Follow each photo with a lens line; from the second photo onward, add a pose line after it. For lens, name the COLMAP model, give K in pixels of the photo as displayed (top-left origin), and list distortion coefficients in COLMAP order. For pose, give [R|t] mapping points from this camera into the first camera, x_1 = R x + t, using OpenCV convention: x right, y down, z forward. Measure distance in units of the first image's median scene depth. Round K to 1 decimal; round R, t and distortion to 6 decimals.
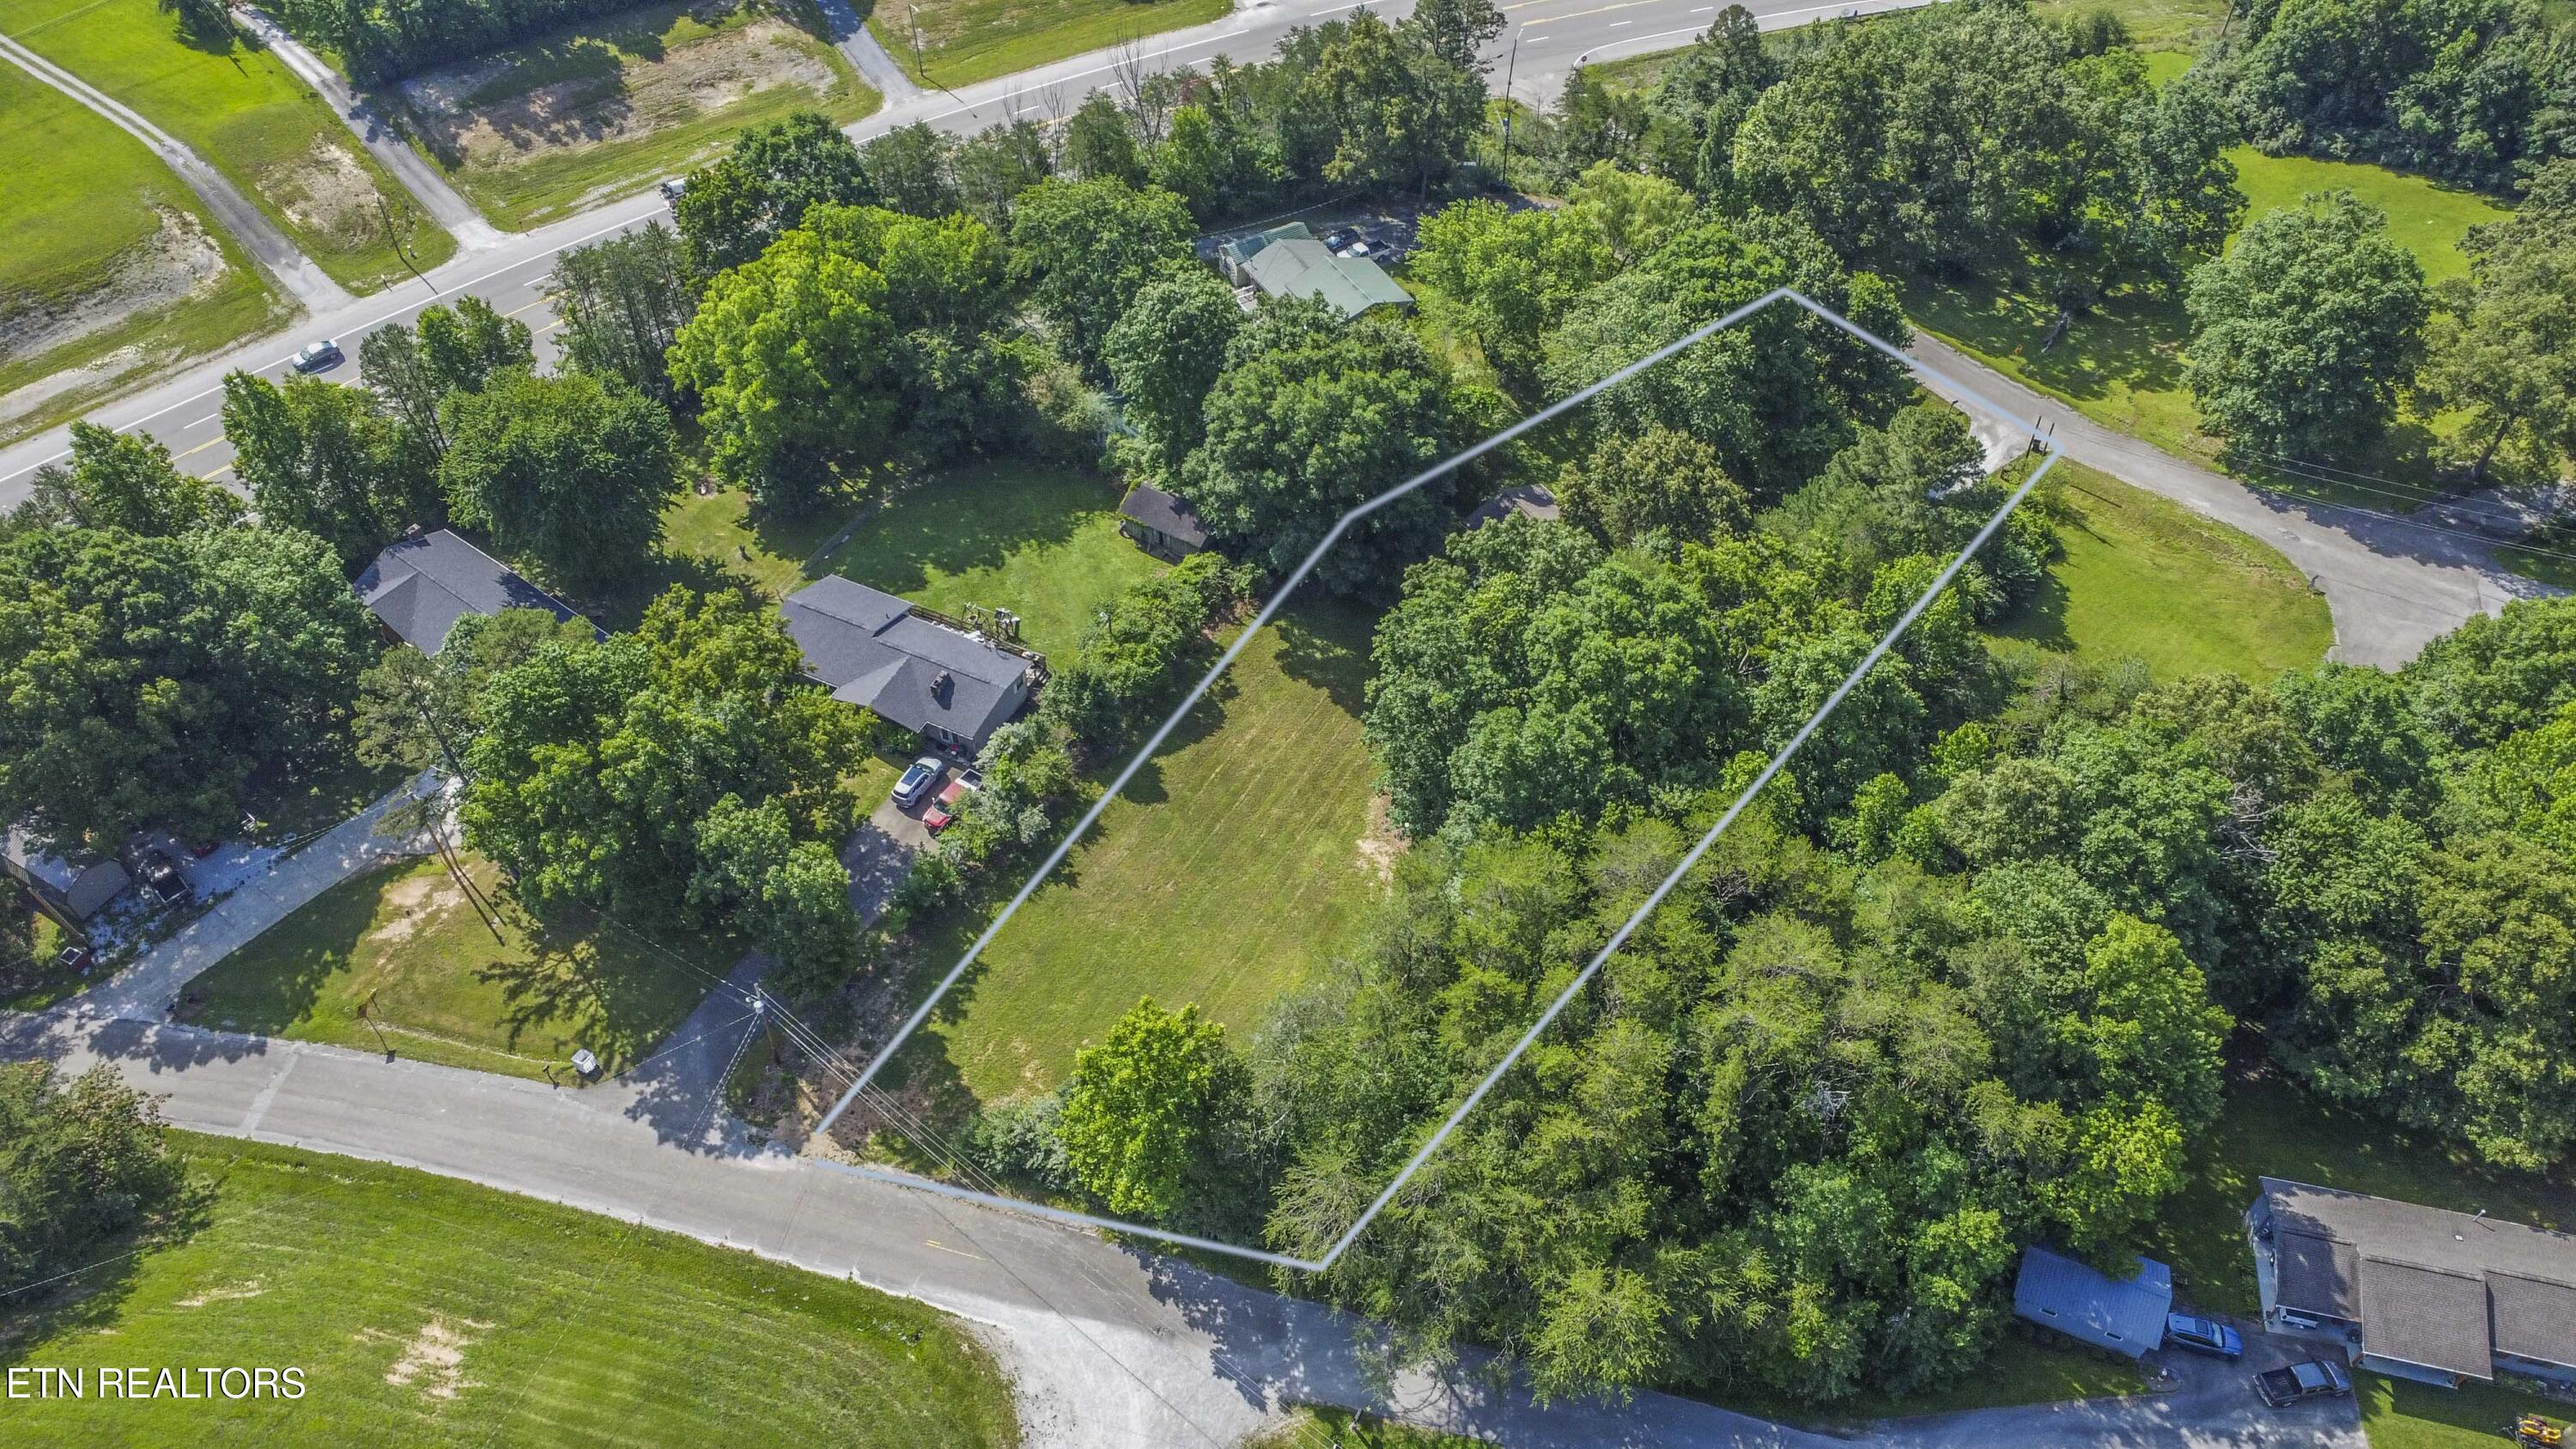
lens RADIAL K [[1934.4, 0, 1288.0], [0, 1934.4, 724.5], [0, 0, 1]] dist [-0.121902, 0.188482]
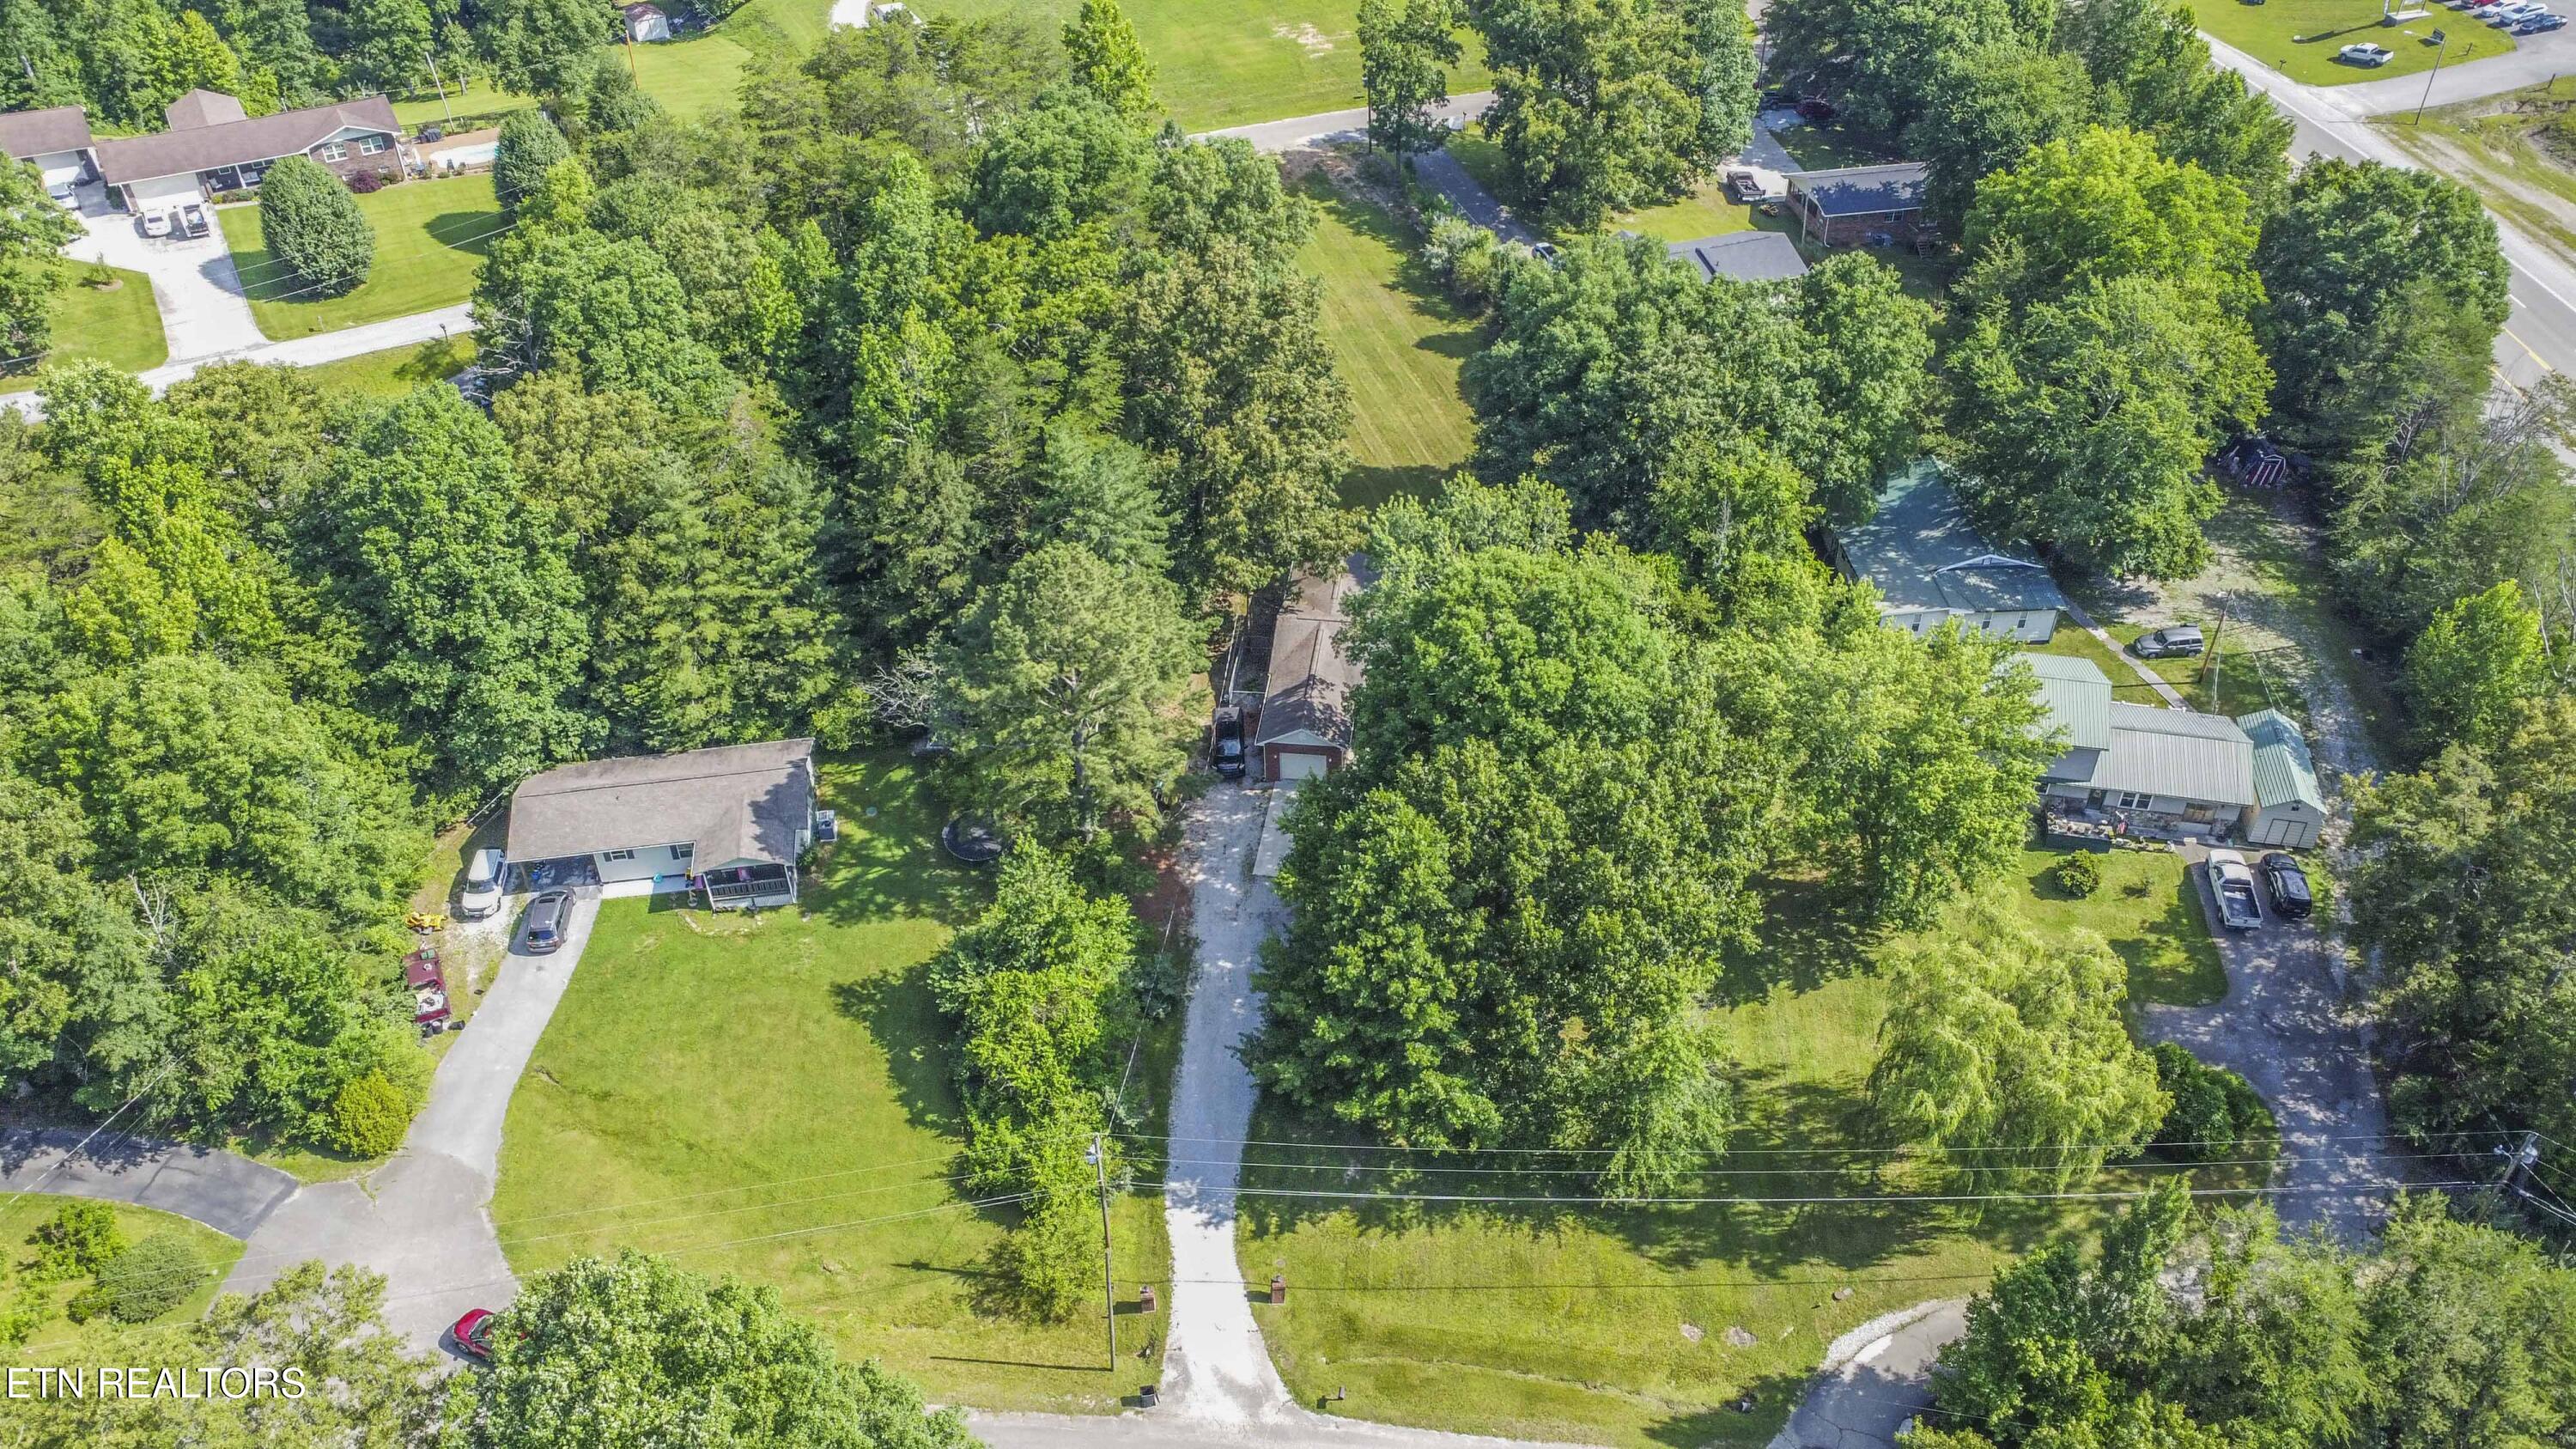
lens RADIAL K [[1934.4, 0, 1288.0], [0, 1934.4, 724.5], [0, 0, 1]] dist [-0.121902, 0.188482]
pose [[-0.660758, 0.457584, -0.594993, 0.783382], [-0.583574, 0.185352, 0.790624, -0.793004], [0.472060, 0.869633, 0.144561, 1.064511]]
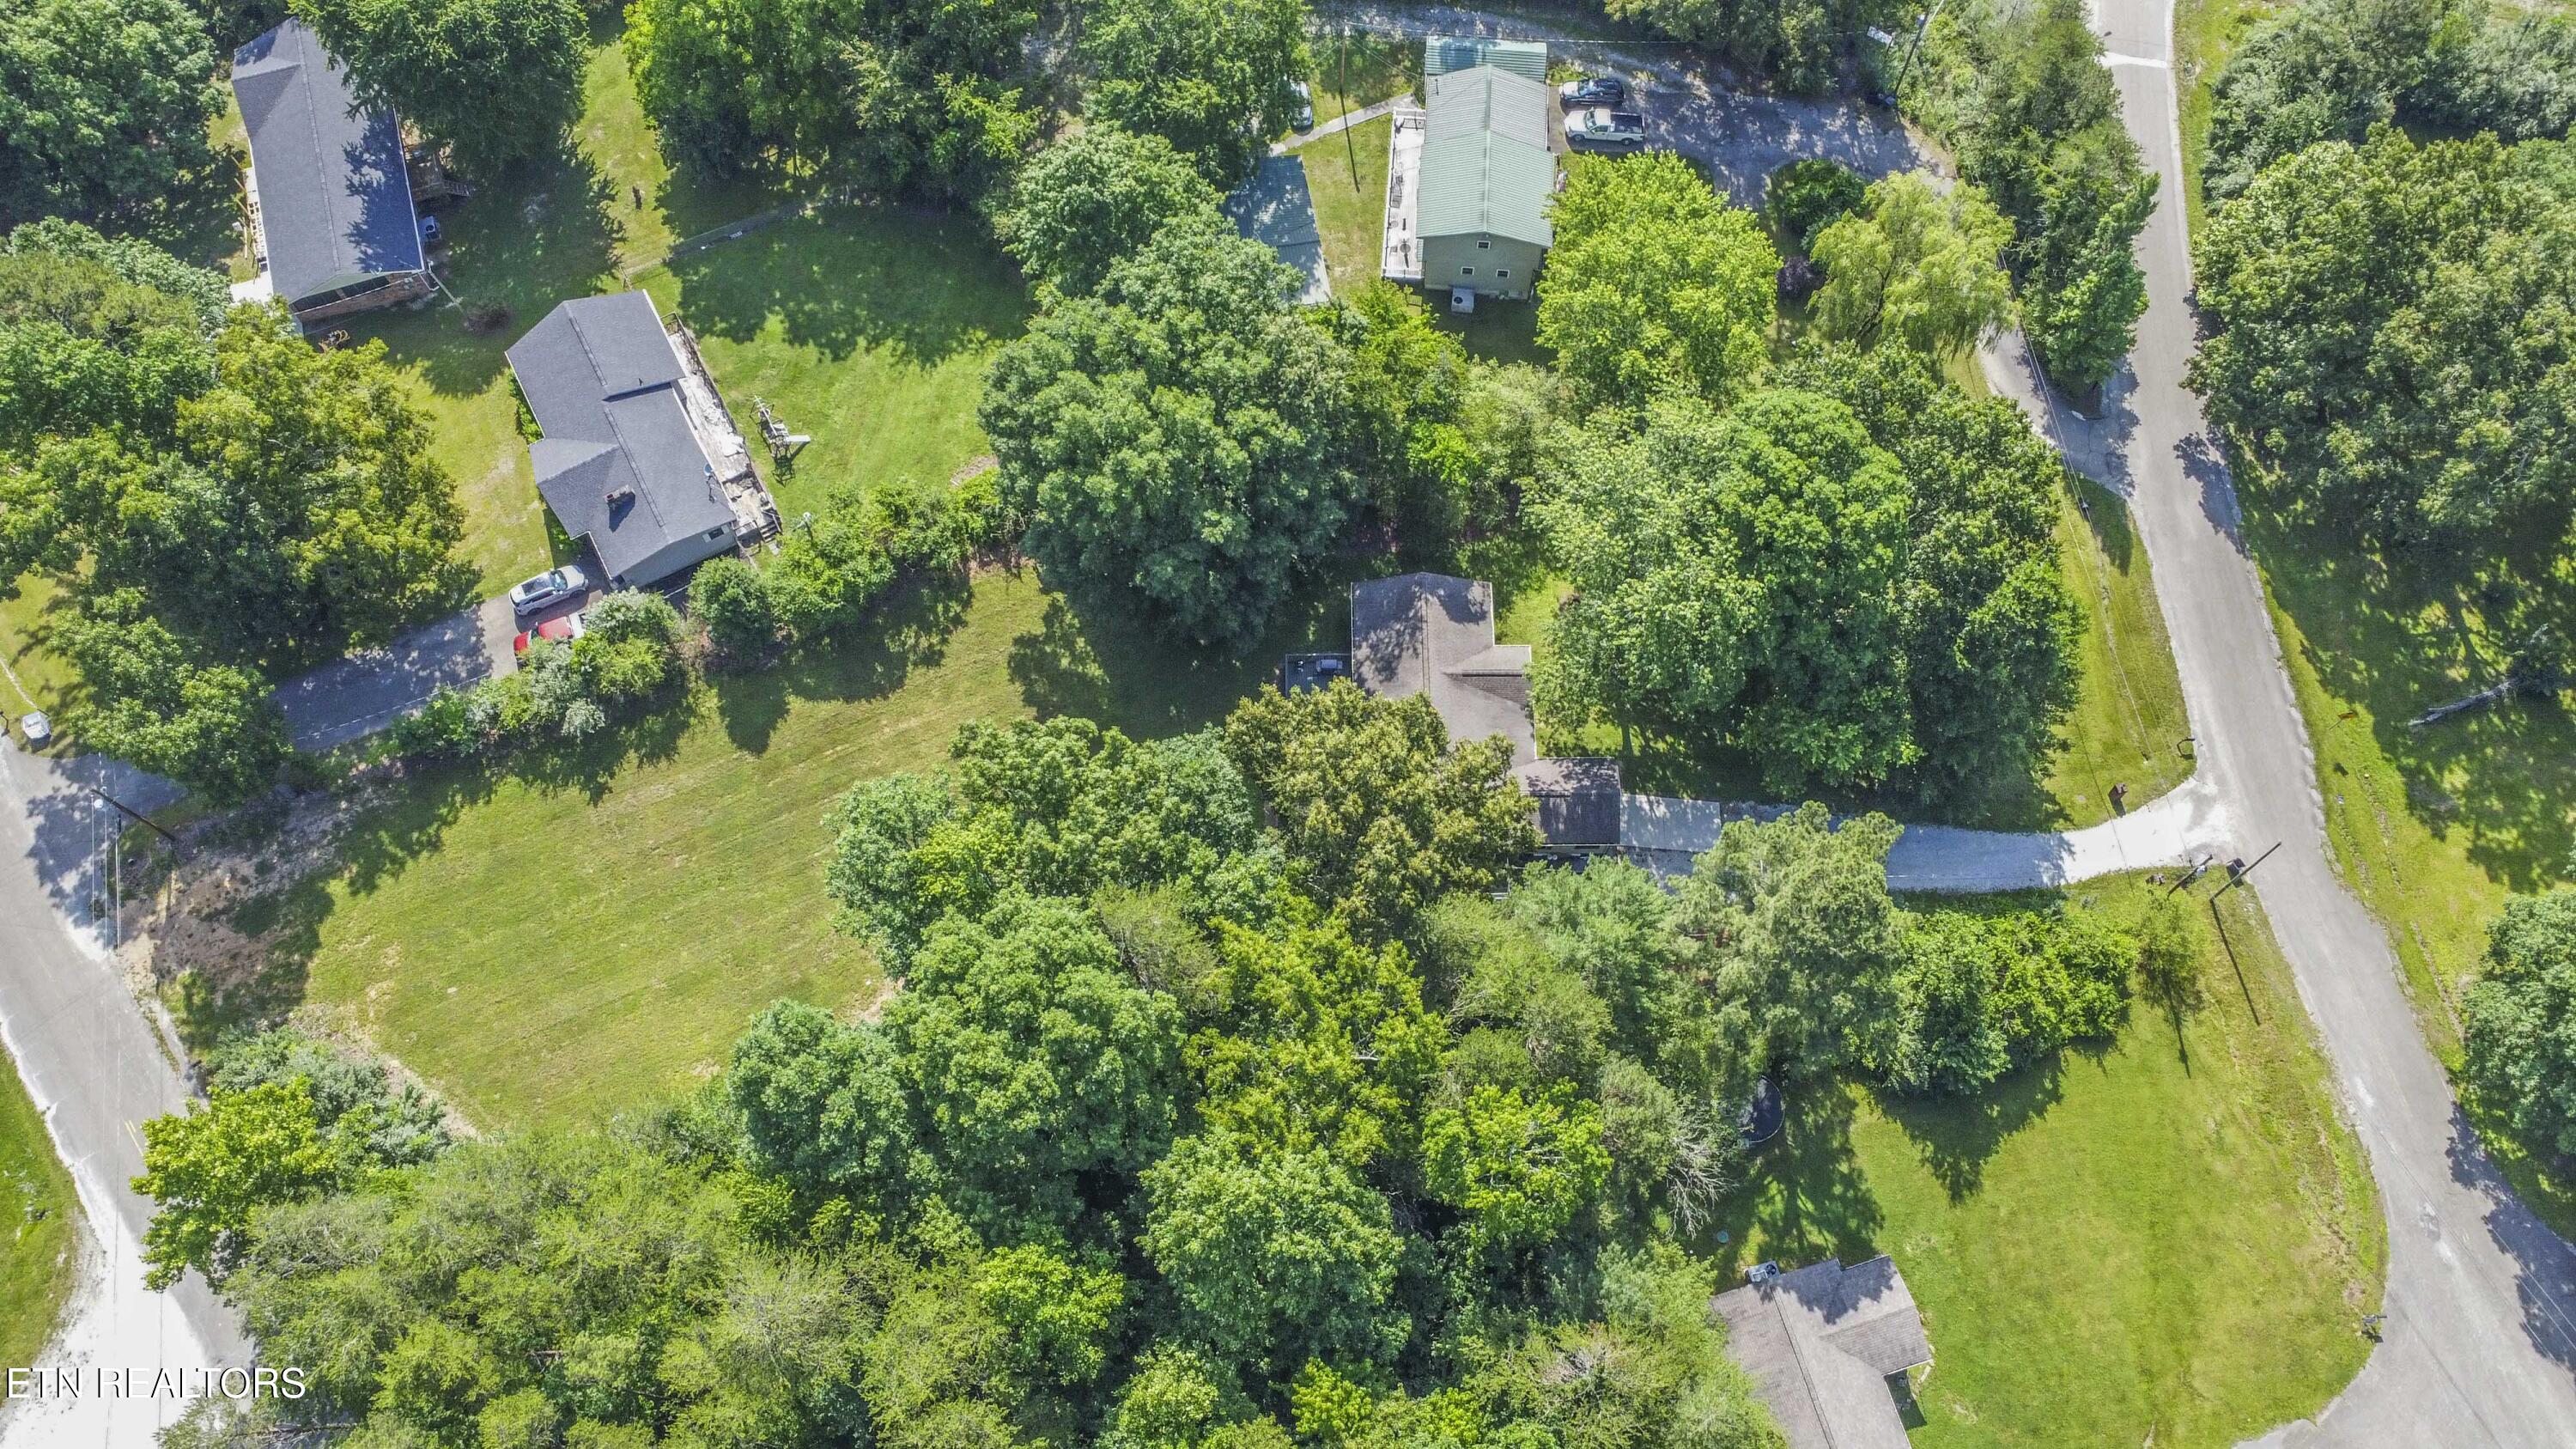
lens RADIAL K [[1934.4, 0, 1288.0], [0, 1934.4, 724.5], [0, 0, 1]] dist [-0.121902, 0.188482]
pose [[0.819851, 0.523116, -0.232798, 0.331327], [-0.419801, 0.825660, 0.376900, -0.405357], [0.389374, -0.211273, 0.896522, 0.364172]]
